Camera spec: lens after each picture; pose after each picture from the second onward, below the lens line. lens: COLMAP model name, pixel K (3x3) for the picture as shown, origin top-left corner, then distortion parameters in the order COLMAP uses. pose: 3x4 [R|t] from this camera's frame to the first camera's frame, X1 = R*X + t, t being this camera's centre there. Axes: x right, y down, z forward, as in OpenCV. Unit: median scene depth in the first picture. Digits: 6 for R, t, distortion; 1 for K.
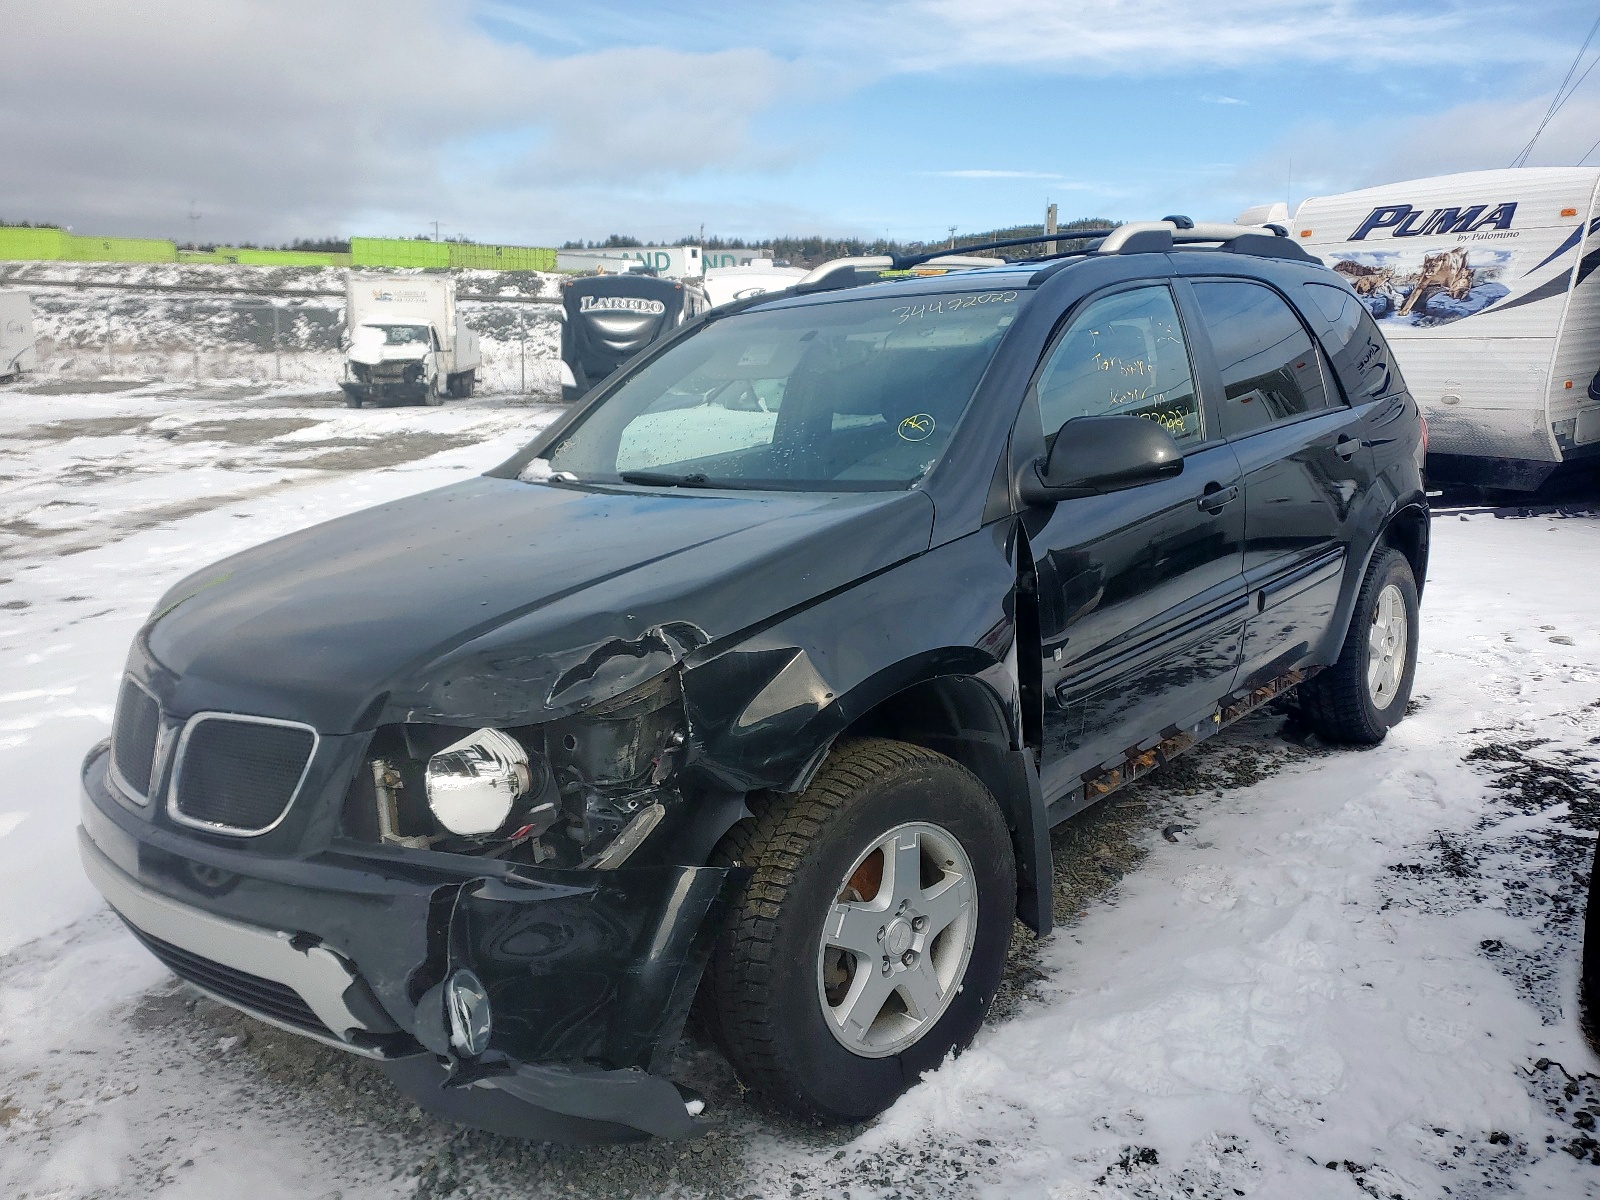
lens RADIAL K [[1301.1, 0, 804.8], [0, 1301.1, 599.7], [0, 0, 1]] dist [0.027468, -0.007618]
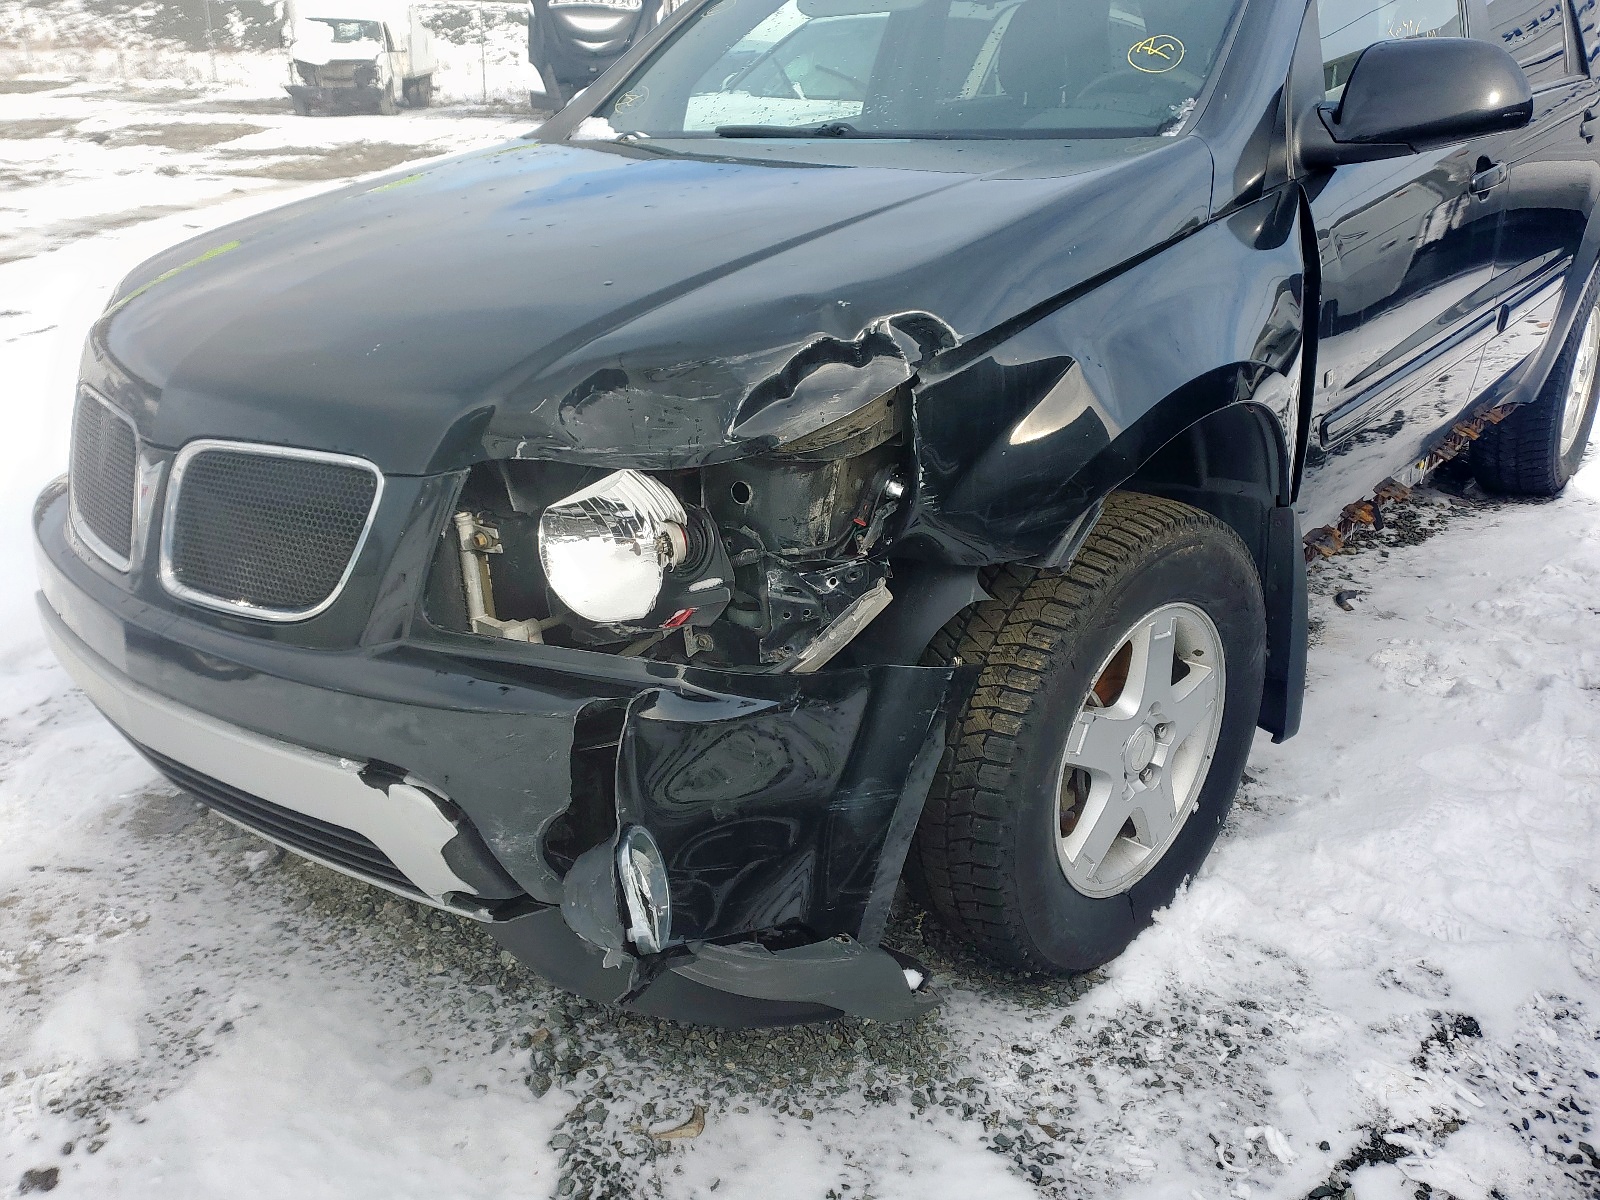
lens RADIAL K [[1301.1, 0, 798.6], [0, 1301.1, 599.4], [0, 0, 1]] dist [0.027468, -0.007618]
pose [[0.999735, 0.007645, 0.021733, -0.147696], [-0.011730, 0.980827, 0.194526, 0.027735], [-0.019829, -0.194729, 0.980657, 0.279782]]
